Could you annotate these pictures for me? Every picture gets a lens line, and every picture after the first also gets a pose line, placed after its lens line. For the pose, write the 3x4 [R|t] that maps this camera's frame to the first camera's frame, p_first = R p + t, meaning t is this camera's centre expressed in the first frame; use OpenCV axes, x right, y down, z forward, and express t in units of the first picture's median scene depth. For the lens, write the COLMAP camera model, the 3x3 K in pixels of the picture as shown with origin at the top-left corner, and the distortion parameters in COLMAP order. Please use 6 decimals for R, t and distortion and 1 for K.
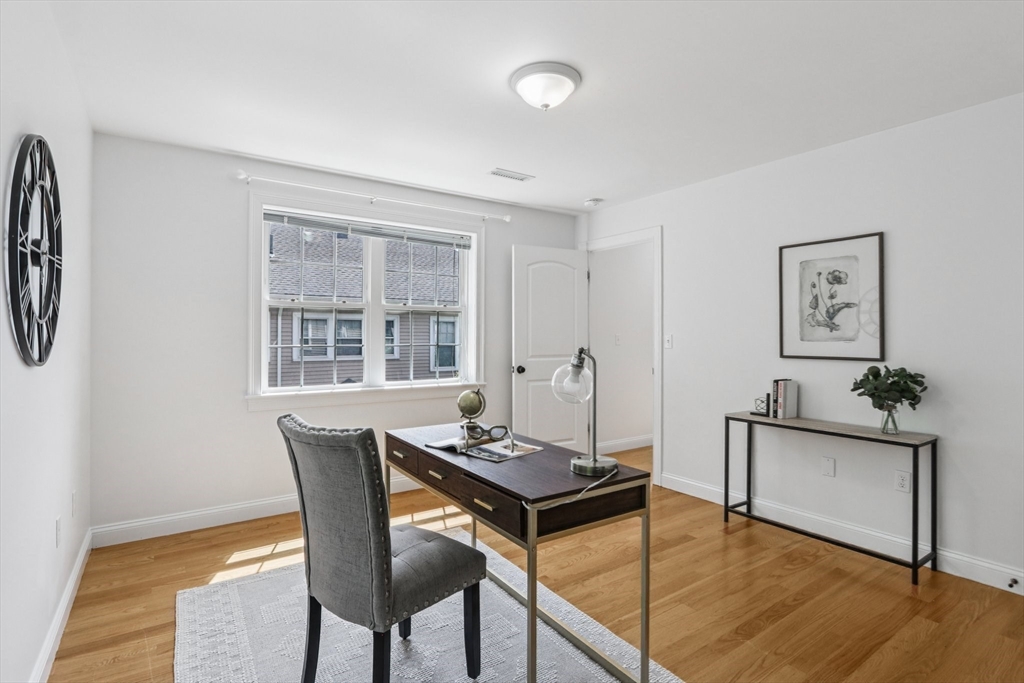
lens RADIAL K [[486.4, 0, 507.0], [0, 486.4, 337.7], [0, 0, 1]] dist [-0.012931, 0.002110]
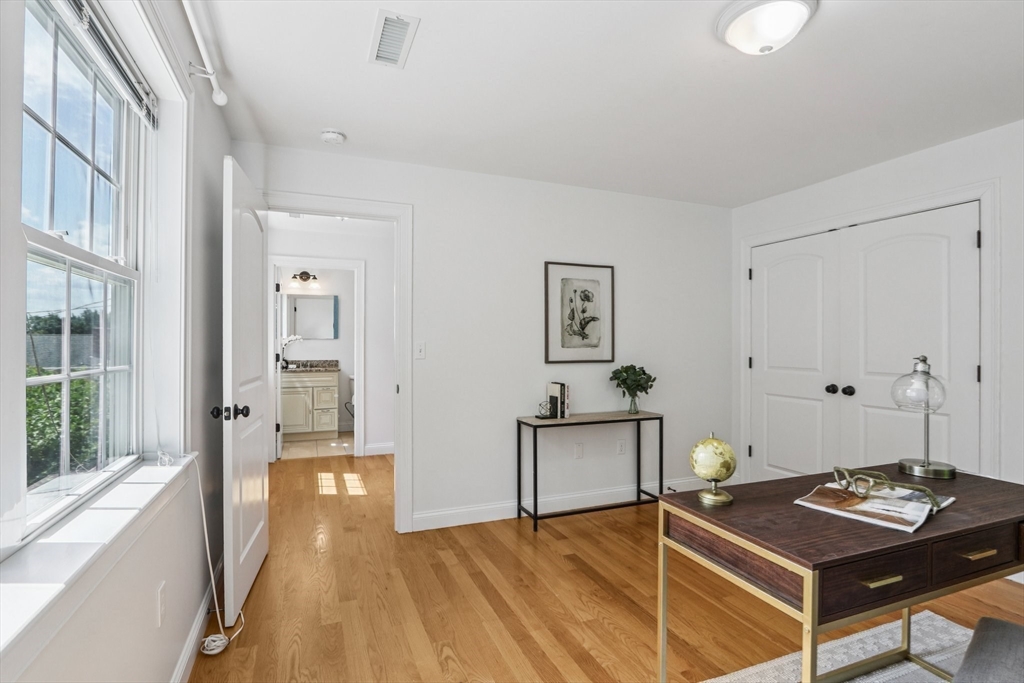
lens RADIAL K [[486.4, 0, 504.3], [0, 486.4, 345.8], [0, 0, 1]] dist [-0.012931, 0.002110]
pose [[0.234790, -0.012446, 0.971967, -0.567051], [0.002715, 0.999923, 0.012148, -0.012450], [-0.972042, -0.000213, 0.234805, 0.894866]]
